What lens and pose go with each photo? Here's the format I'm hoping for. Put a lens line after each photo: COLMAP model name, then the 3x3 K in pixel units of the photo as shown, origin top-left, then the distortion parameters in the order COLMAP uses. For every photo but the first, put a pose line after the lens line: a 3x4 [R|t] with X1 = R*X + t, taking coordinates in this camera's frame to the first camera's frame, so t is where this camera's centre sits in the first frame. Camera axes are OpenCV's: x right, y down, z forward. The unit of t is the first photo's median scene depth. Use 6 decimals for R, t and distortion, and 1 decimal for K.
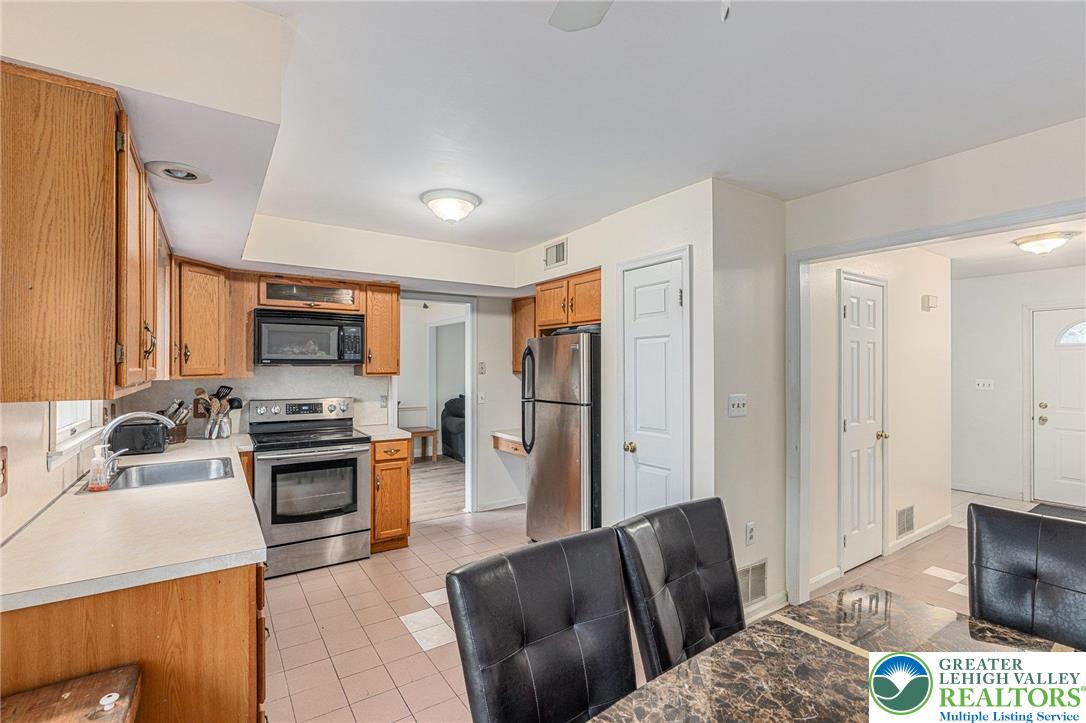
lens RADIAL K [[488.2, 0, 536.9], [0, 488.2, 361.3], [0, 0, 1]] dist [-0.000963, -0.000003]
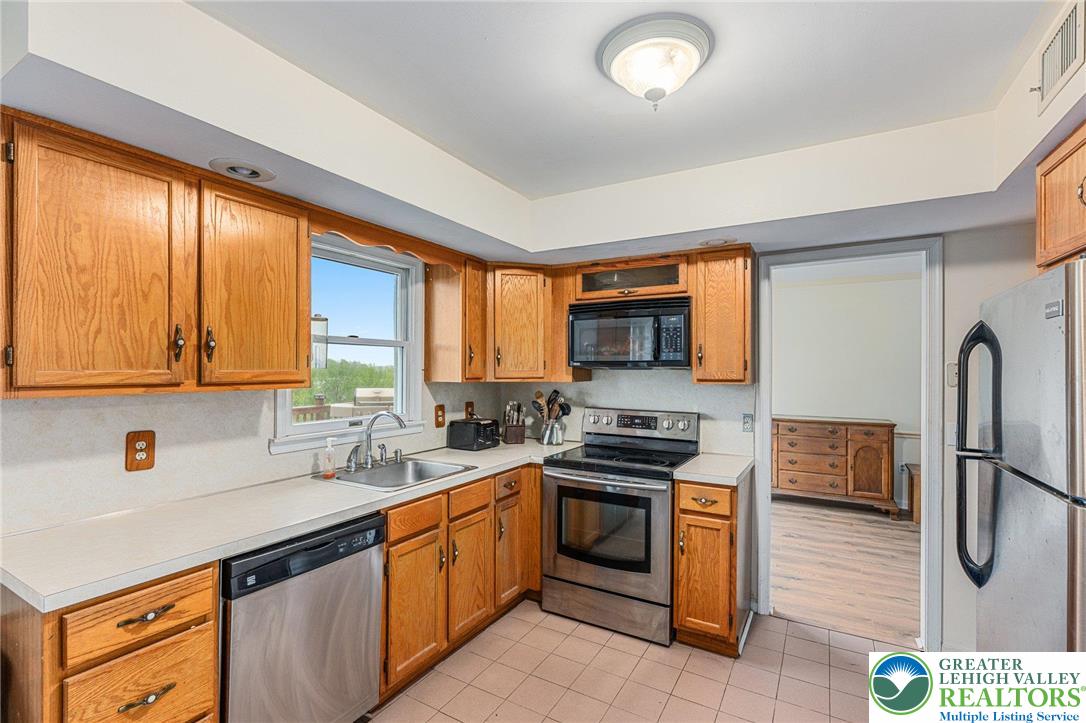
lens RADIAL K [[493.3, 0, 543.2], [0, 493.3, 369.4], [0, 0, 1]] dist [-0.002599, -0.000141]
pose [[0.441325, 0.002891, -0.897343, 0.200858], [0.004725, 0.999973, 0.005545, 0.004660], [0.897335, -0.006687, 0.441300, 0.525703]]
